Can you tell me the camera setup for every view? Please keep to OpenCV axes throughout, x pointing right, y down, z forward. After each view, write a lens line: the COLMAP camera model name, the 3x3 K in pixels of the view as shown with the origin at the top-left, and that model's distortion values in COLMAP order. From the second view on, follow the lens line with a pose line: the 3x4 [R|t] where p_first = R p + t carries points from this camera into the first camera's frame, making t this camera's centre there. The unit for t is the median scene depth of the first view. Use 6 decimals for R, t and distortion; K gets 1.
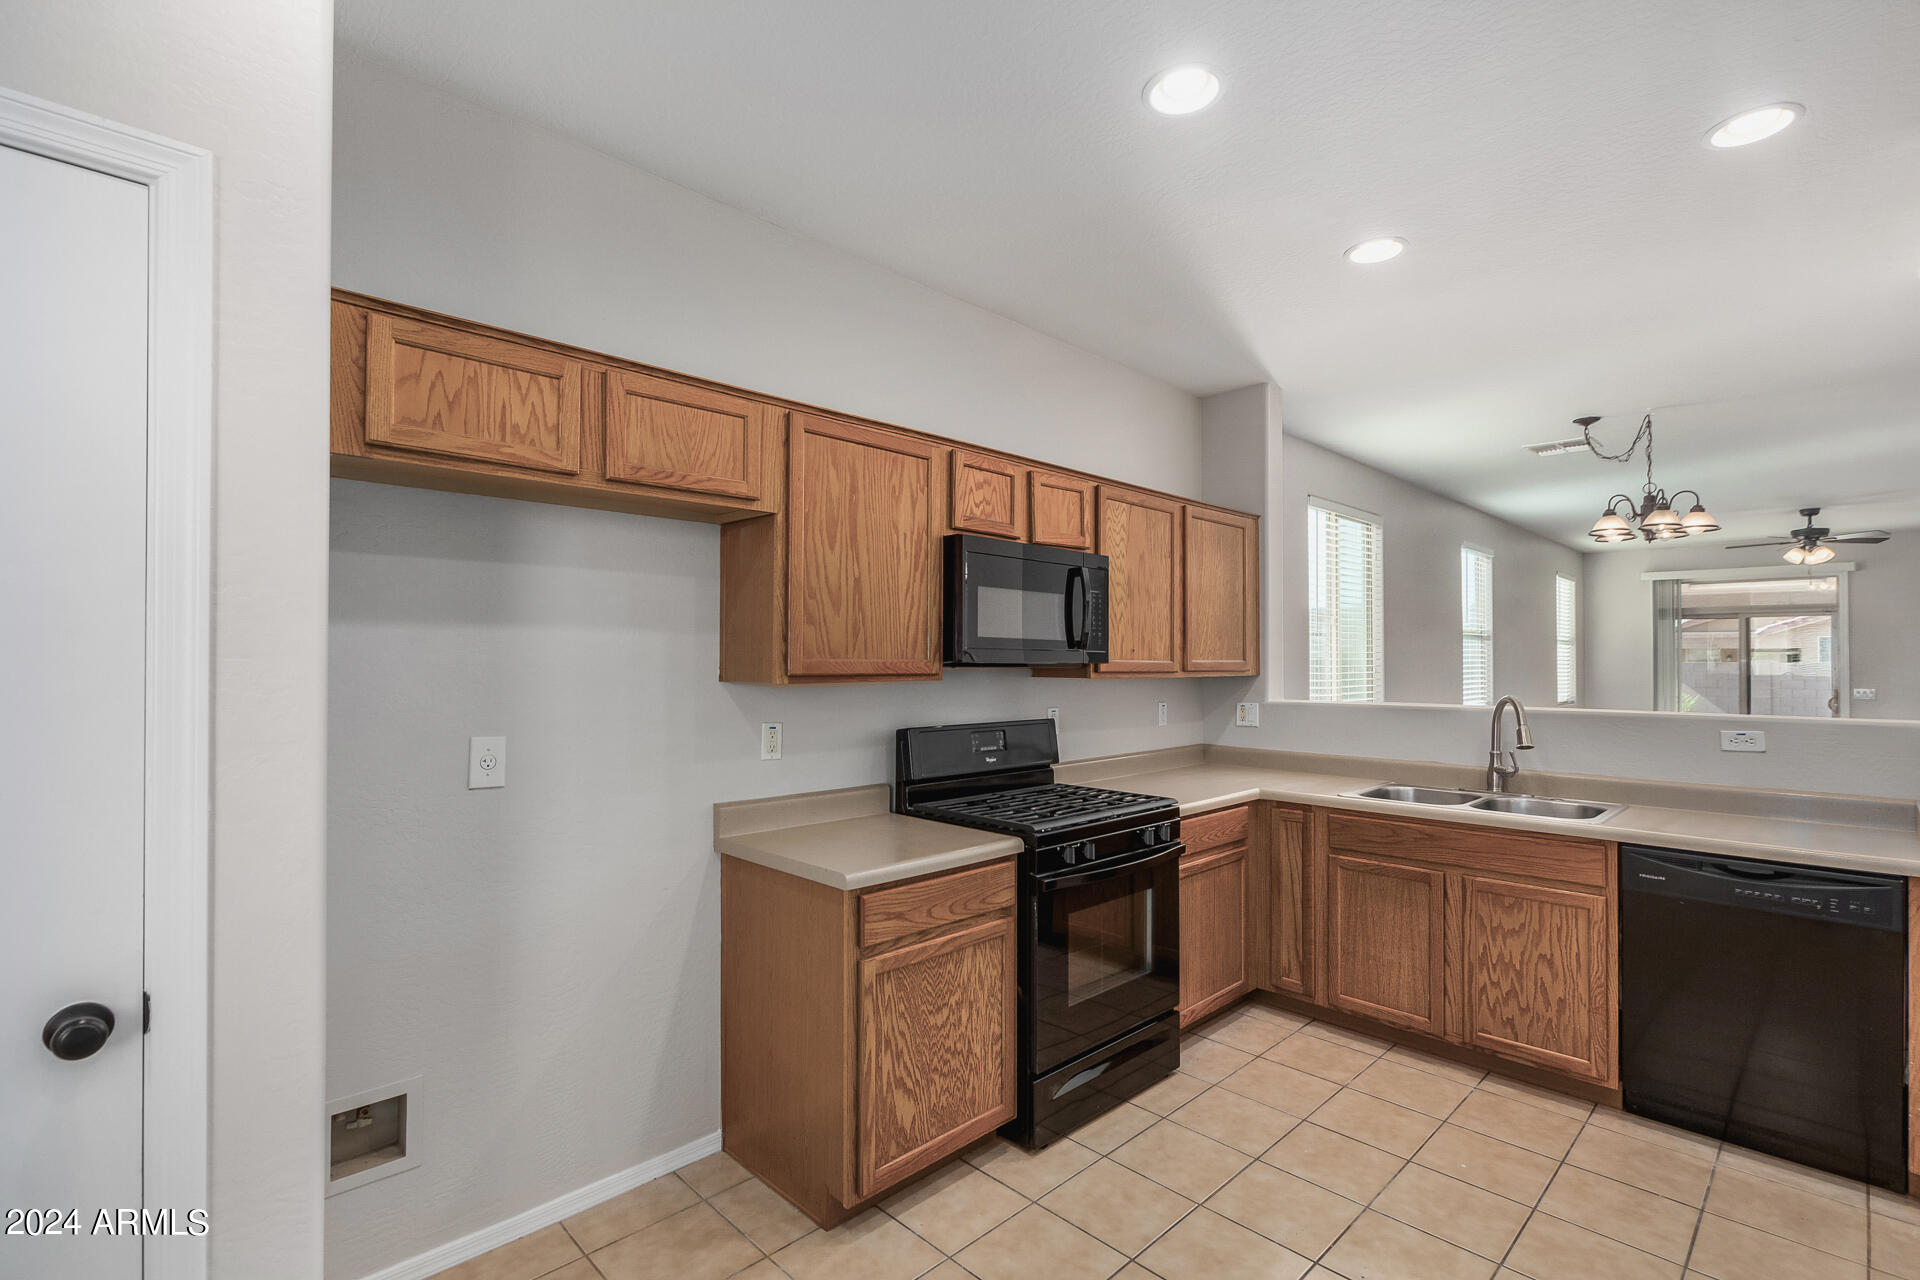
lens RADIAL K [[880.3, 0, 959.8], [0, 880.3, 652.9], [0, 0, 1]] dist [0.004035, 0.000383]
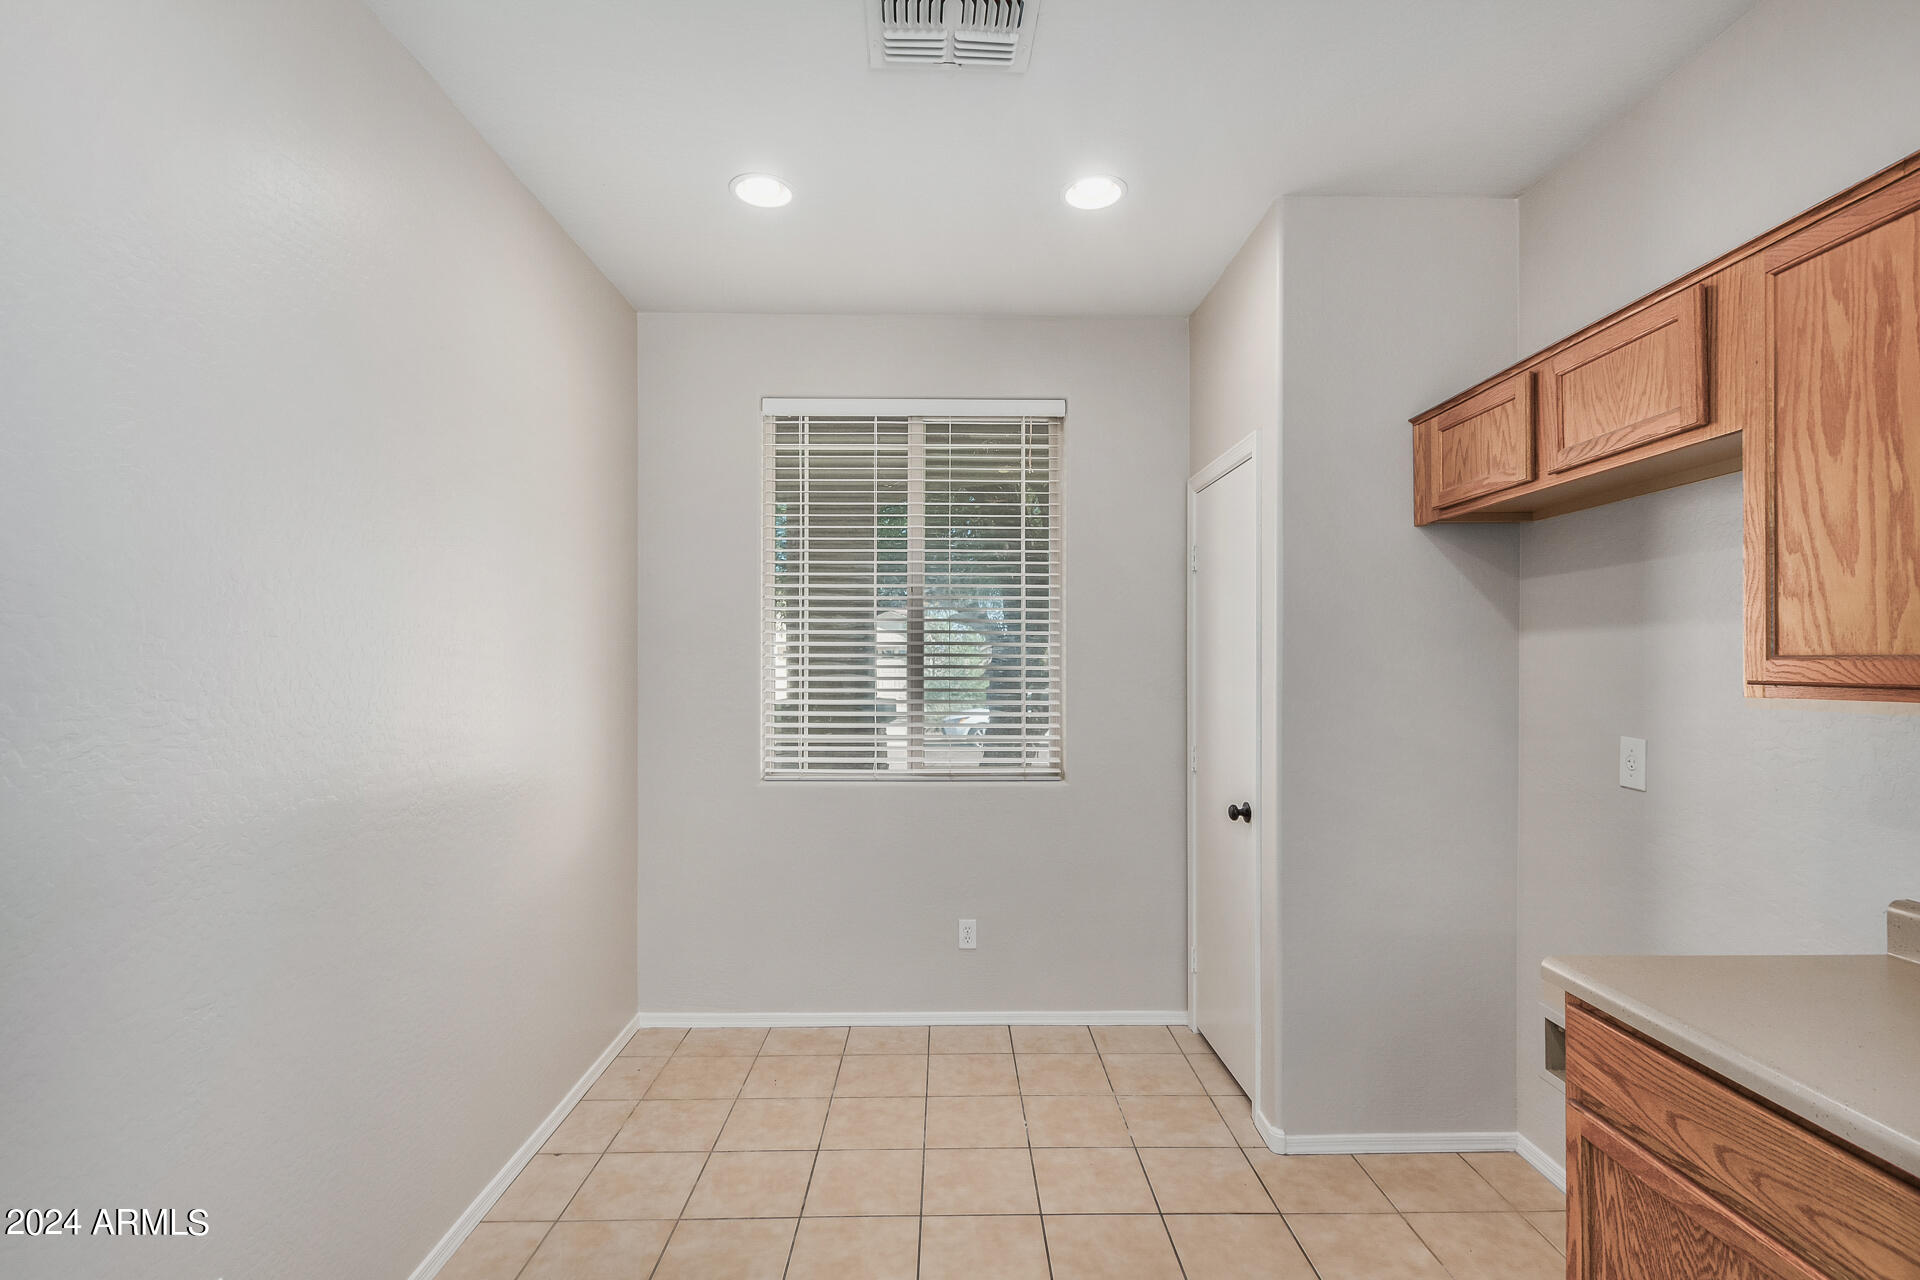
lens RADIAL K [[880.3, 0, 964.4], [0, 880.3, 648.7], [0, 0, 1]] dist [0.004035, 0.000383]
pose [[-0.680711, -0.014112, -0.732417, 0.710315], [0.008182, 0.999606, -0.026865, 0.014929], [0.732507, -0.024280, -0.680327, 1.123495]]
